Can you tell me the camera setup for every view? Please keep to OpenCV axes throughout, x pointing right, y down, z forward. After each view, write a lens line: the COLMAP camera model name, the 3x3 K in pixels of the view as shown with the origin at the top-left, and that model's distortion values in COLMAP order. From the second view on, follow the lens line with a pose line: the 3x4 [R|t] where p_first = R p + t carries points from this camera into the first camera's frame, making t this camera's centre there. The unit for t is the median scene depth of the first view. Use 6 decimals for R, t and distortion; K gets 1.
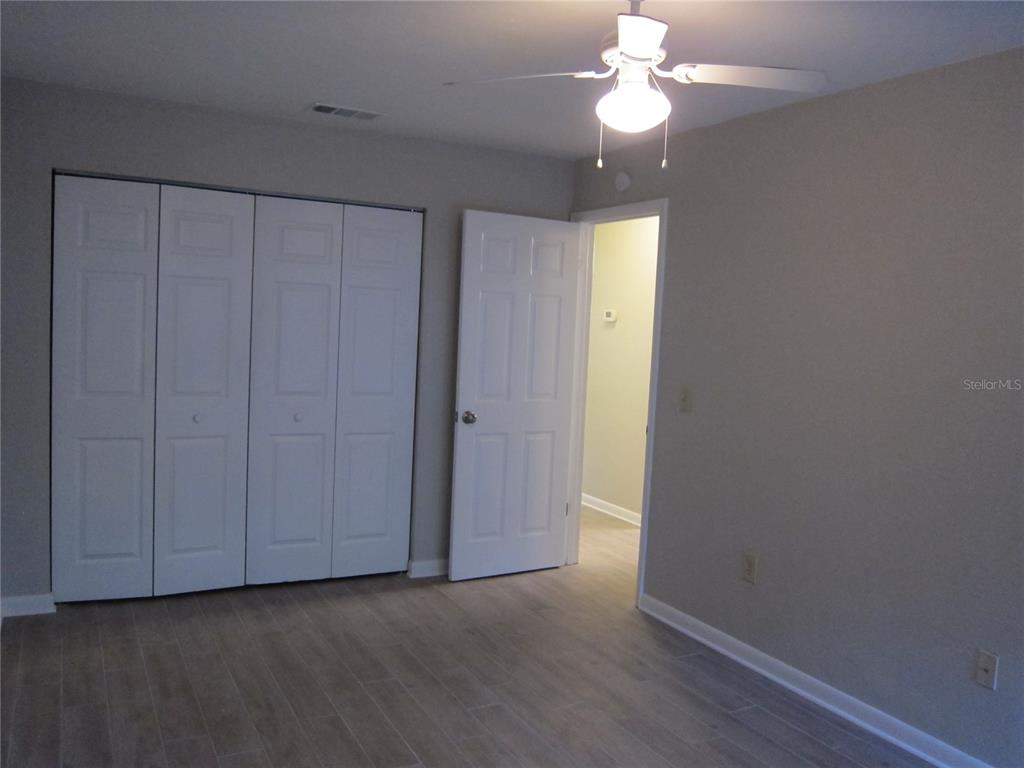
lens RADIAL K [[855.3, 0, 507.5], [0, 855.3, 383.9], [0, 0, 1]] dist [-0.060370, 0.020213]
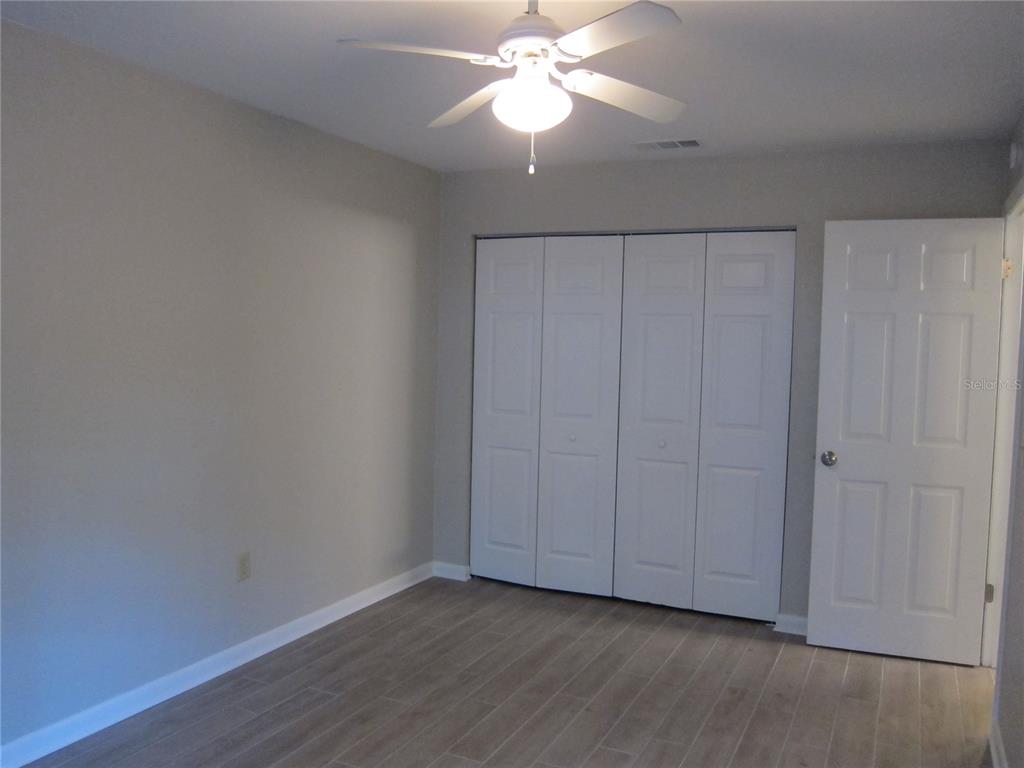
lens RADIAL K [[855.3, 0, 508.7], [0, 855.3, 384.3], [0, 0, 1]] dist [-0.060370, 0.020213]
pose [[0.598324, 0.011372, -0.801174, 0.486911], [-0.053973, 0.998200, -0.026140, 0.004096], [0.799434, 0.058882, 0.597861, 0.239761]]
